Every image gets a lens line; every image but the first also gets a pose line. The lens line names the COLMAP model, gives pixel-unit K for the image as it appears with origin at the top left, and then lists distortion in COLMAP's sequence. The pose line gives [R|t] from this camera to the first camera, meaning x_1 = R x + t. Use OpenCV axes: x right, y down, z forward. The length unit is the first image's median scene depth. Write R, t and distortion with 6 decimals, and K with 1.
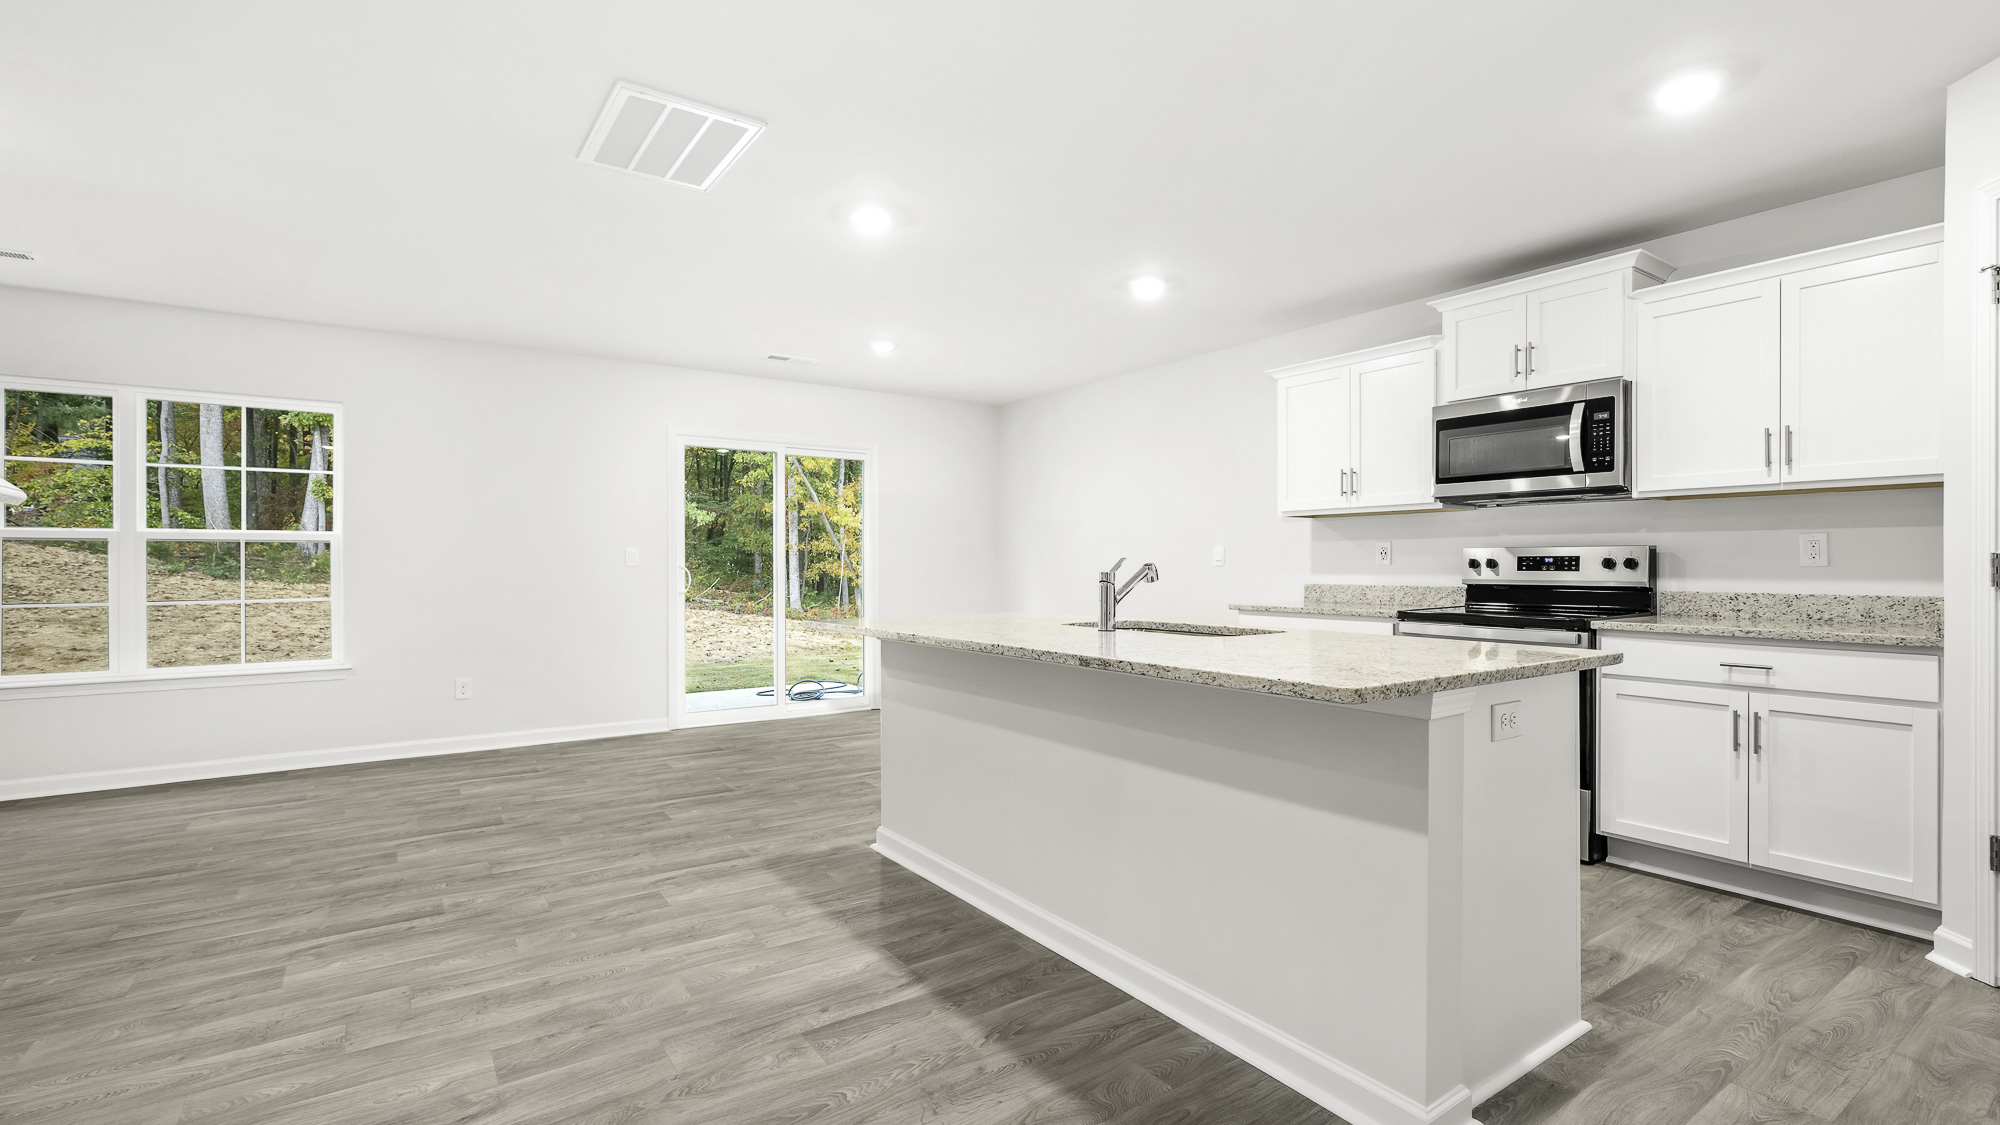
lens RADIAL K [[873.8, 0, 992.1], [0, 873.8, 567.1], [0, 0, 1]] dist [-0.007474, 0.002252]
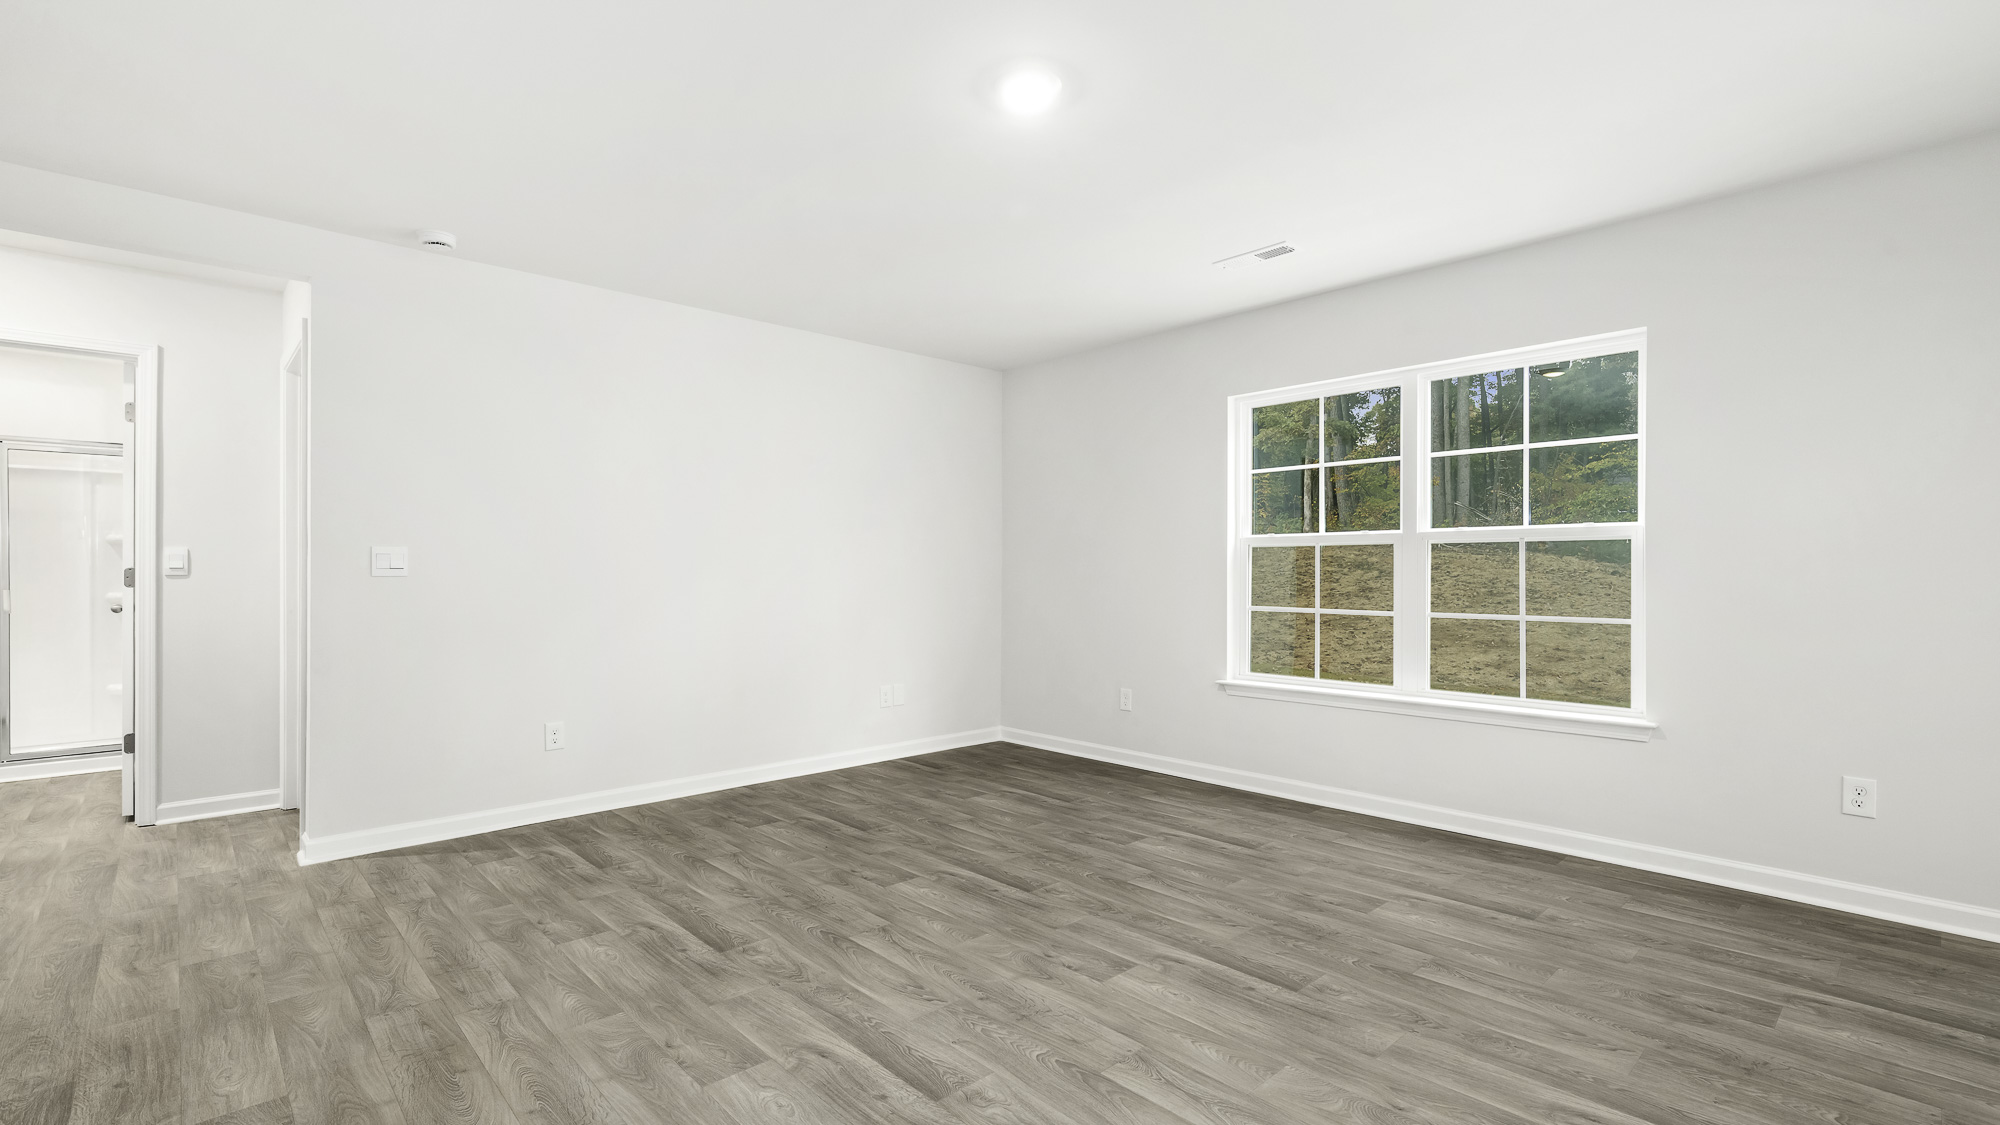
lens RADIAL K [[873.8, 0, 1003.4], [0, 873.8, 603.0], [0, 0, 1]] dist [-0.007474, 0.002252]
pose [[0.130941, 0.036616, -0.990714, -0.113440], [-0.004504, 0.999329, 0.036339, -0.000371], [0.991380, -0.000296, 0.131018, 0.312936]]
